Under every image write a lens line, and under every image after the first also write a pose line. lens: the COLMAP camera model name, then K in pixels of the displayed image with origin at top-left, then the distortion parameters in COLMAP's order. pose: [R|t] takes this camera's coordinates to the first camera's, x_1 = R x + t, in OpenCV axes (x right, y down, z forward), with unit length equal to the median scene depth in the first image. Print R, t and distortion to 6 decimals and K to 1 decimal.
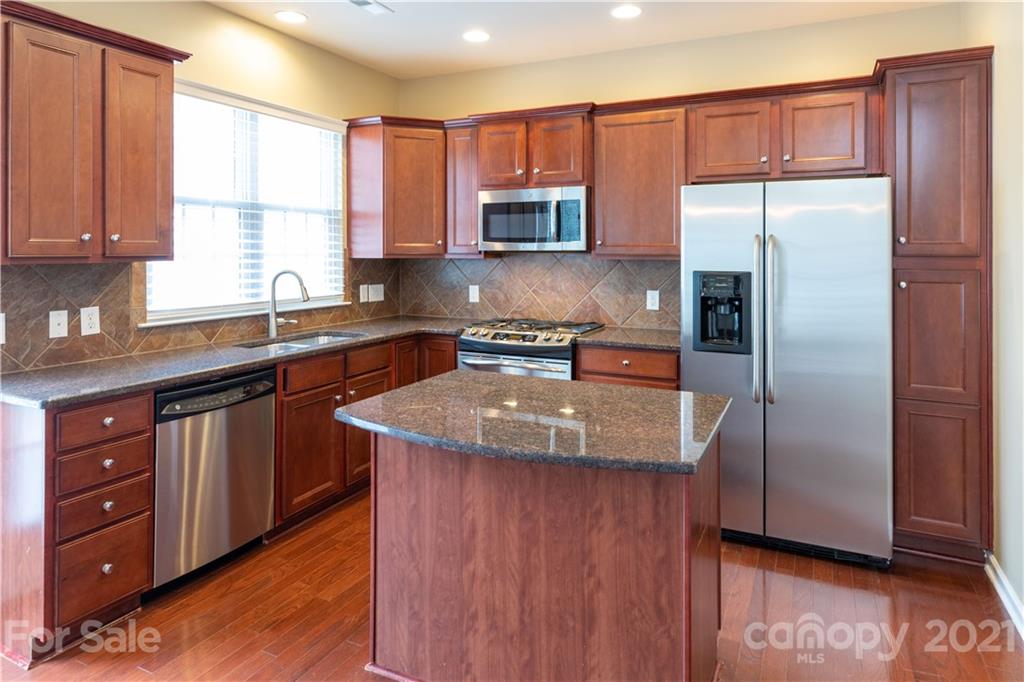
lens RADIAL K [[630.1, 0, 505.6], [0, 630.1, 247.5], [0, 0, 1]] dist [0.005073, 0.000527]
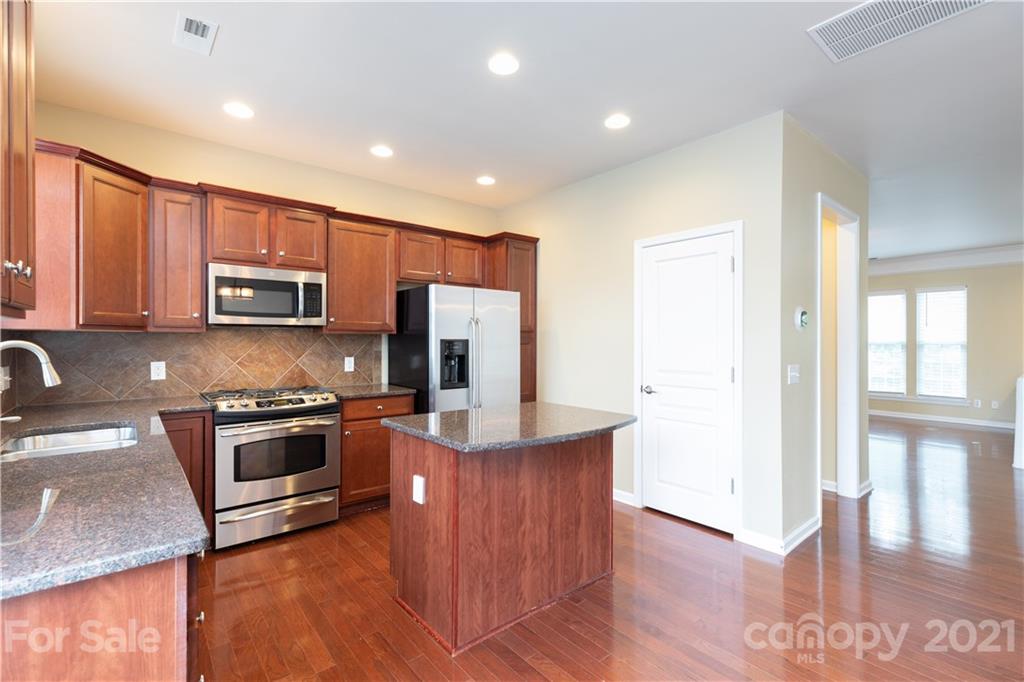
lens RADIAL K [[468.2, 0, 510.5], [0, 468.2, 340.7], [0, 0, 1]] dist [0.019329, 0.000050]
pose [[0.404593, -0.003030, 0.914492, -0.608918], [-0.006470, 0.999960, 0.006176, 0.028253], [-0.914474, -0.008415, 0.404557, 0.319939]]
